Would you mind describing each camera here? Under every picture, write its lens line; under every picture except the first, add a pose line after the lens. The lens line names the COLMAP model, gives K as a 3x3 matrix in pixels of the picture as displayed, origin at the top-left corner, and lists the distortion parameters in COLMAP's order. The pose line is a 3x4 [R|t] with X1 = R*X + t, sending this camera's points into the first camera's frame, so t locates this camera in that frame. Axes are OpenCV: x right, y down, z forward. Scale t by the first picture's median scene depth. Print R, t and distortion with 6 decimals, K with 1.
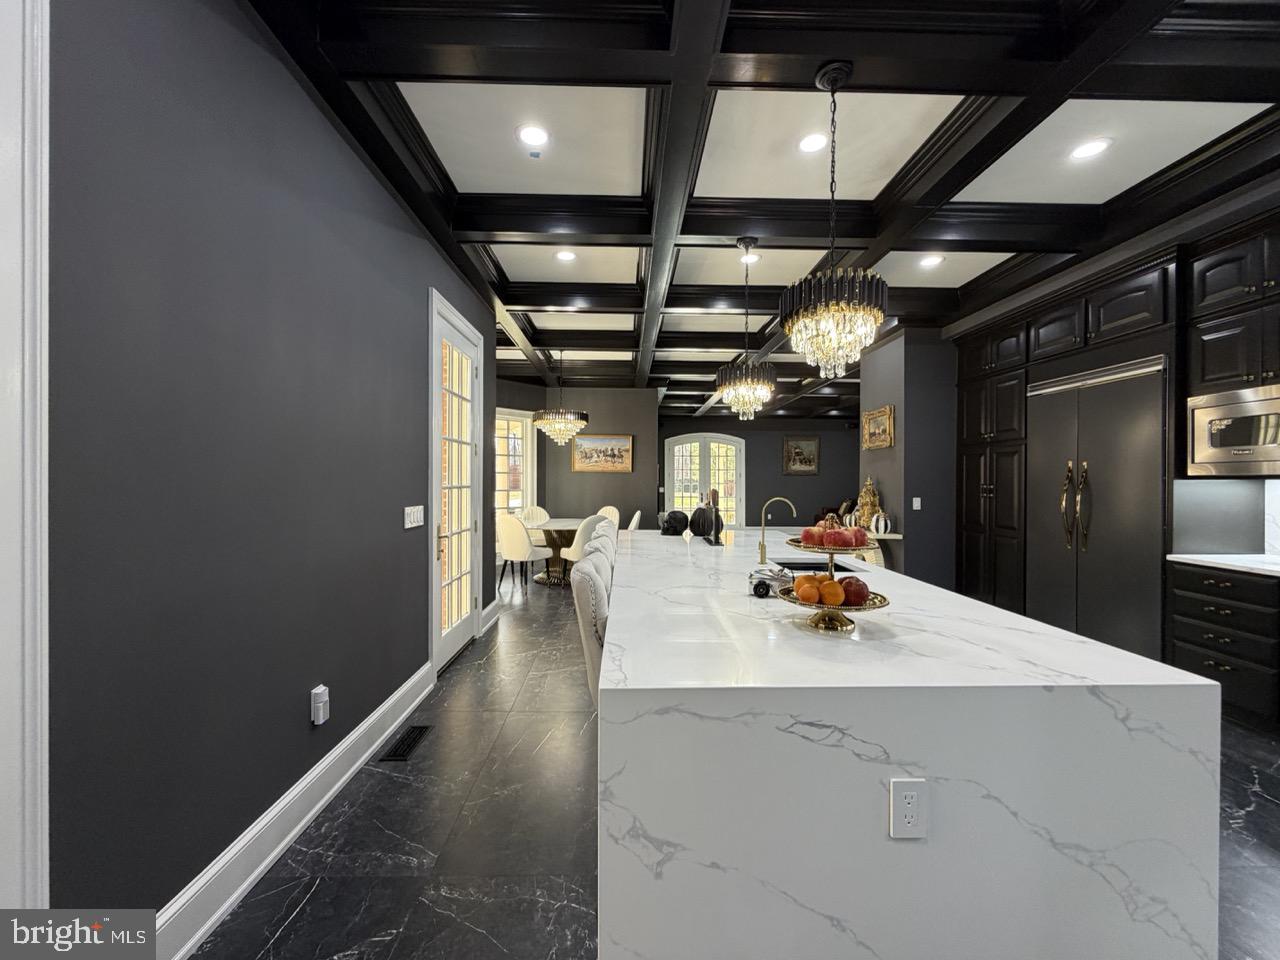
lens RADIAL K [[509.6, 0, 632.5], [0, 509.6, 480.2], [0, 0, 1]] dist [-0.000027, 0.000220]
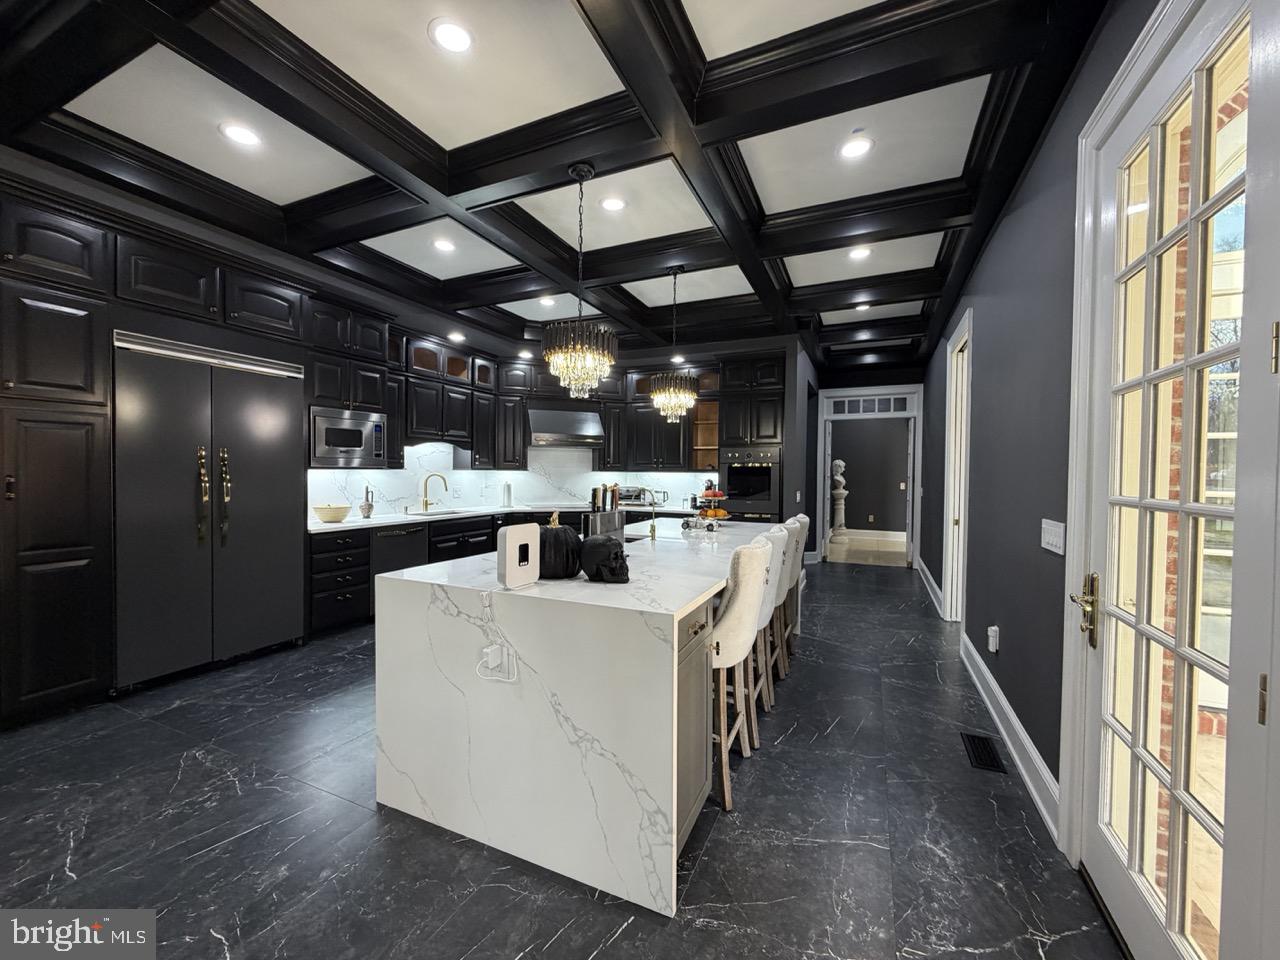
lens RADIAL K [[509.6, 0, 636.2], [0, 509.6, 483.8], [0, 0, 1]] dist [-0.000027, 0.000220]
pose [[-0.903580, -0.020202, 0.427943, -0.123834], [-0.011604, 0.999675, 0.022691, -0.002942], [-0.428263, 0.015537, -0.903521, 1.065606]]
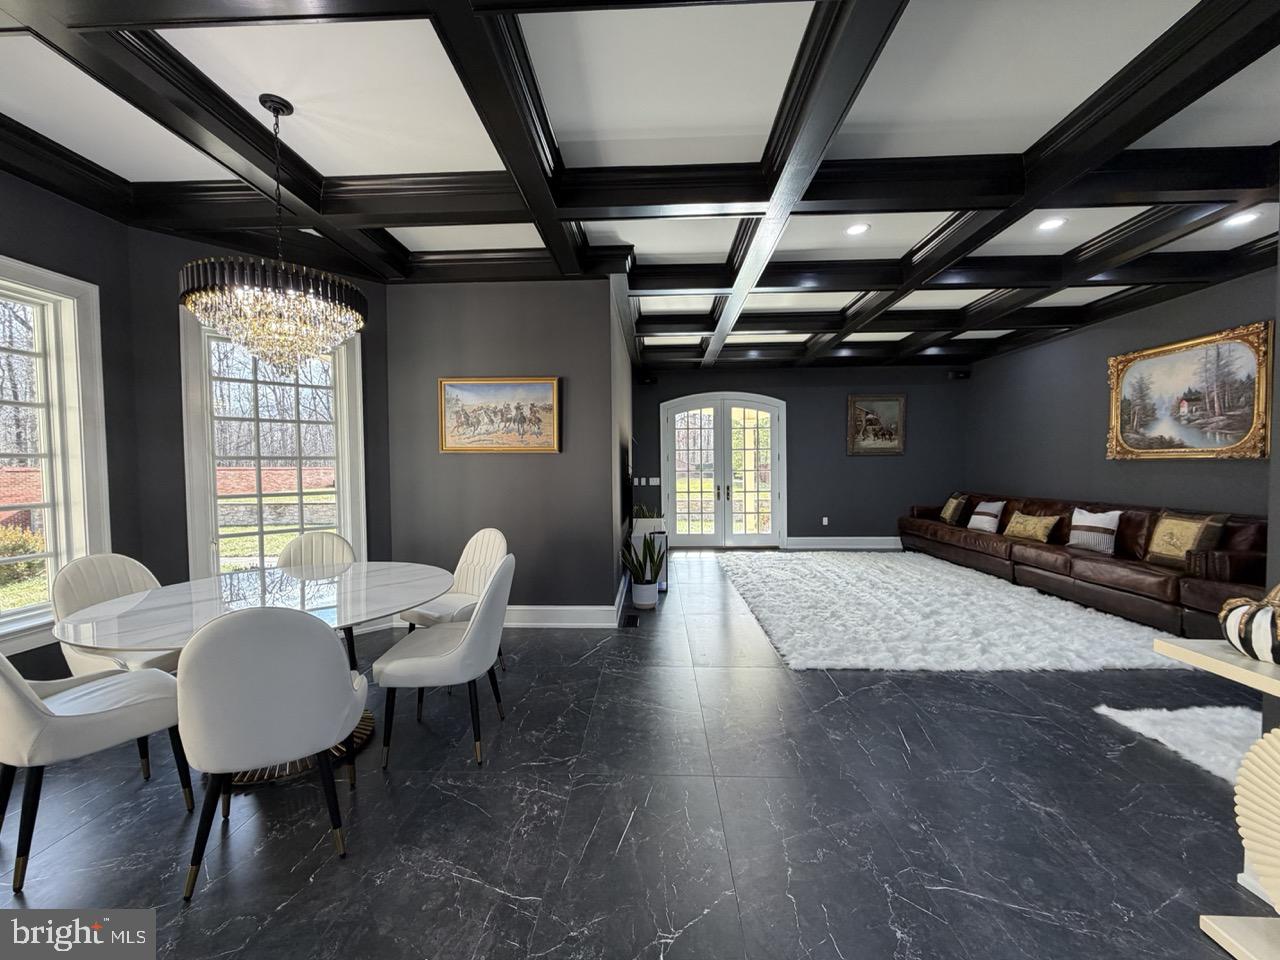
lens RADIAL K [[509.6, 0, 643.5], [0, 509.6, 480.2], [0, 0, 1]] dist [-0.000027, 0.000220]
pose [[0.998977, -0.013927, -0.043034, 0.165866], [0.015131, 0.999499, 0.027781, -0.002819], [0.042625, -0.028404, 0.998687, 0.844434]]
